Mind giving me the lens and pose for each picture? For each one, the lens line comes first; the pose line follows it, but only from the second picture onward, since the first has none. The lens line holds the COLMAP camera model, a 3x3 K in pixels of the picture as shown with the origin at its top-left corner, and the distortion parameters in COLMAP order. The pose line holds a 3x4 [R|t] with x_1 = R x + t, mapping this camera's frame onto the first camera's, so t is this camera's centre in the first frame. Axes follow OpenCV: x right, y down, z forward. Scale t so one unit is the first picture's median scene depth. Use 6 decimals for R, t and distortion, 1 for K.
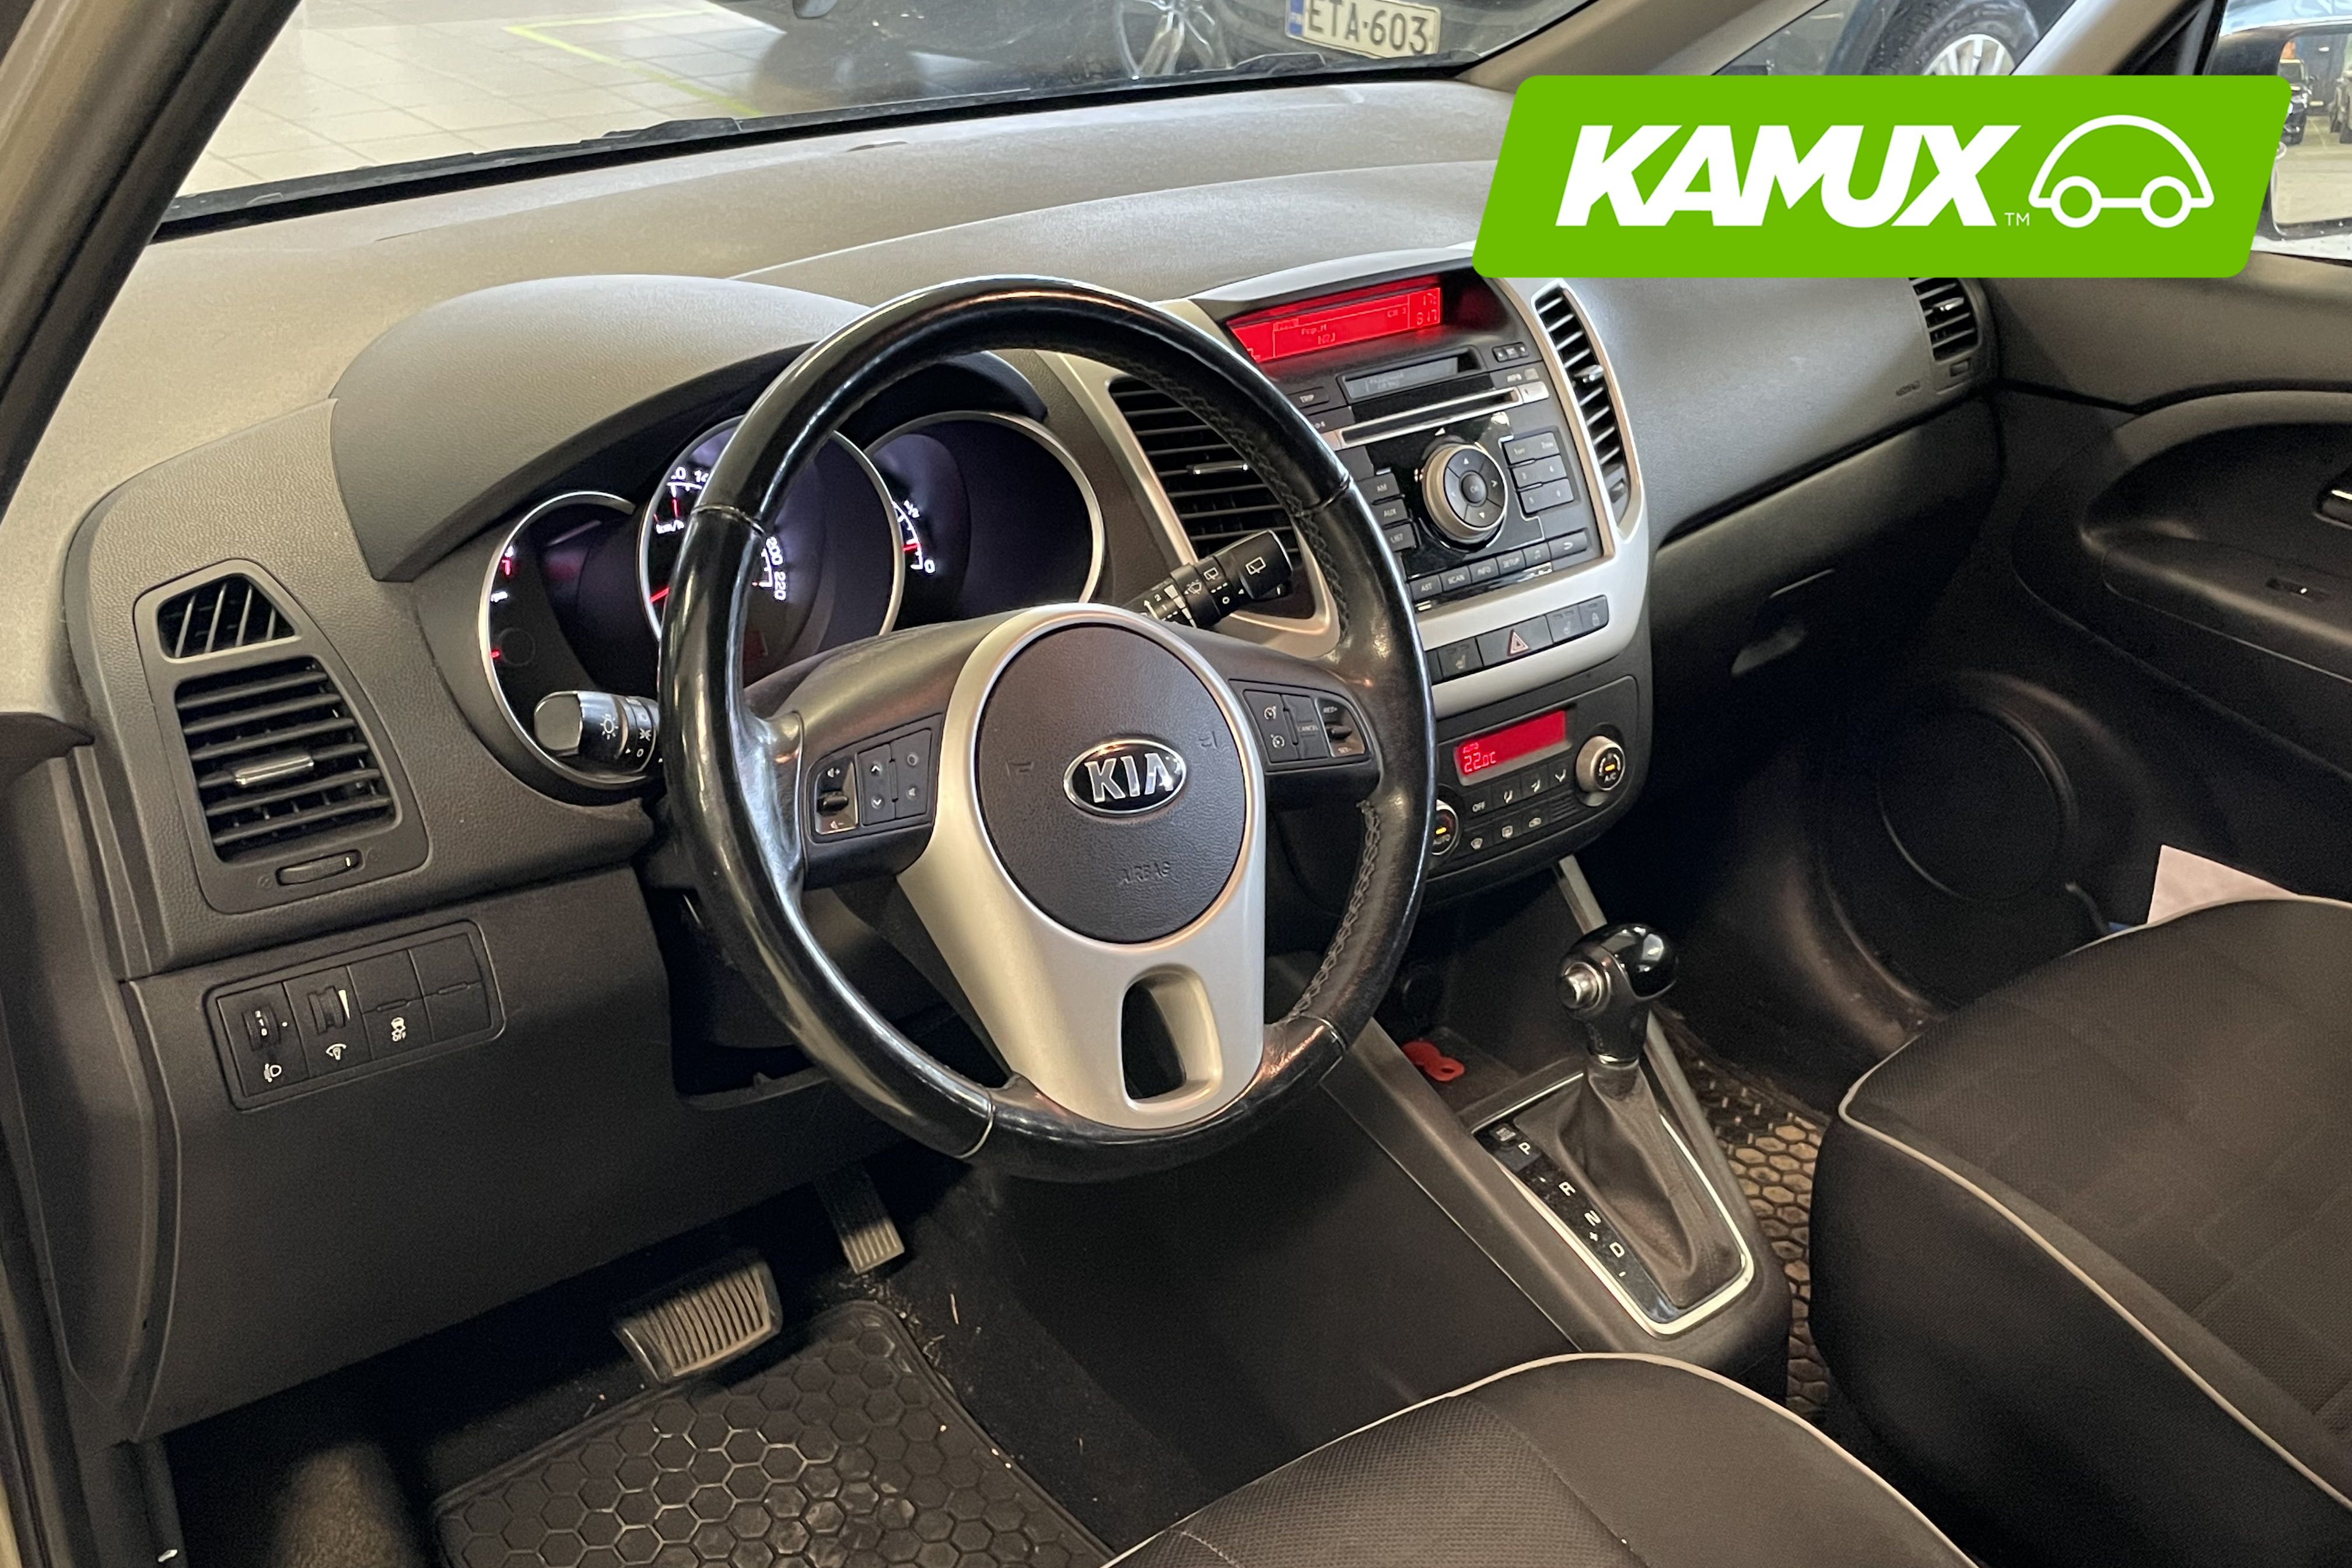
lens RADIAL K [[2371.6, 0, 1174.3], [0, 2371.6, 790.9], [0, 0, 1]] dist [0.057911, 0.000000]
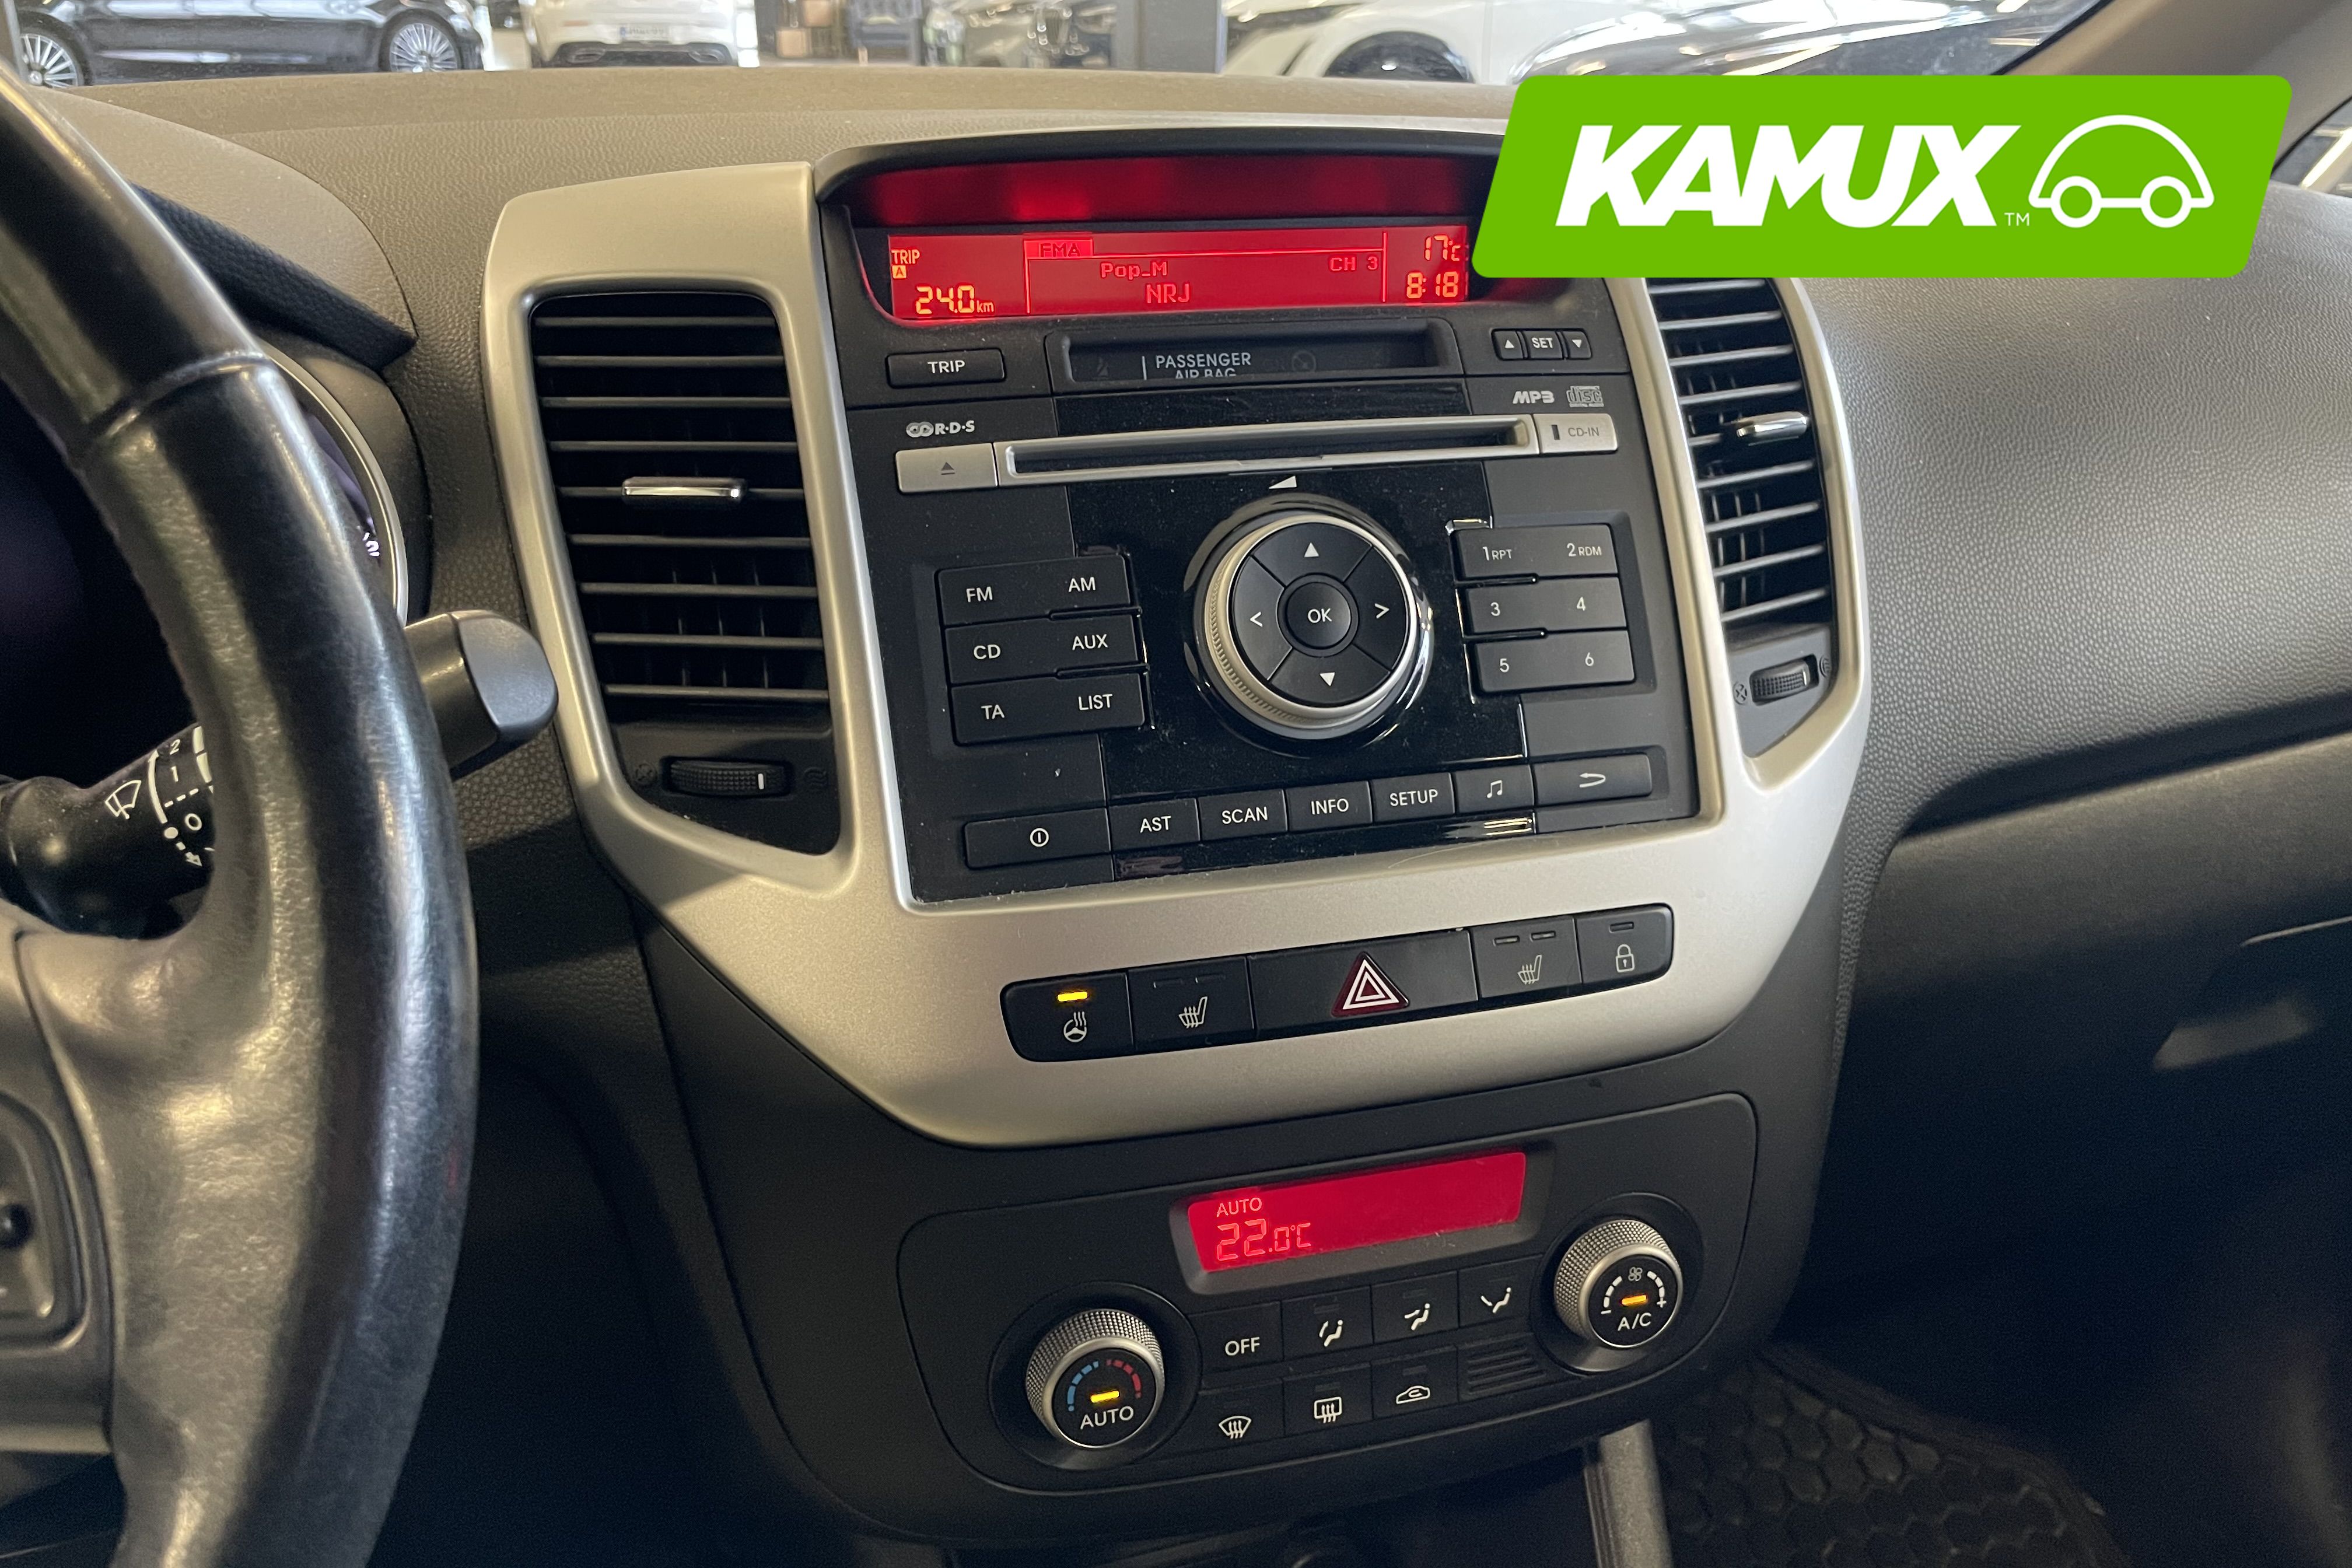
lens RADIAL K [[1812.0, 0, 1180.3], [0, 1812.0, 782.7], [0, 0, 1]] dist [0.046348, -0.067659]
pose [[0.918125, 0.143759, -0.369296, 0.225806], [-0.165768, 0.985756, -0.028391, -0.083055], [0.359954, 0.087284, 0.928878, 0.681687]]
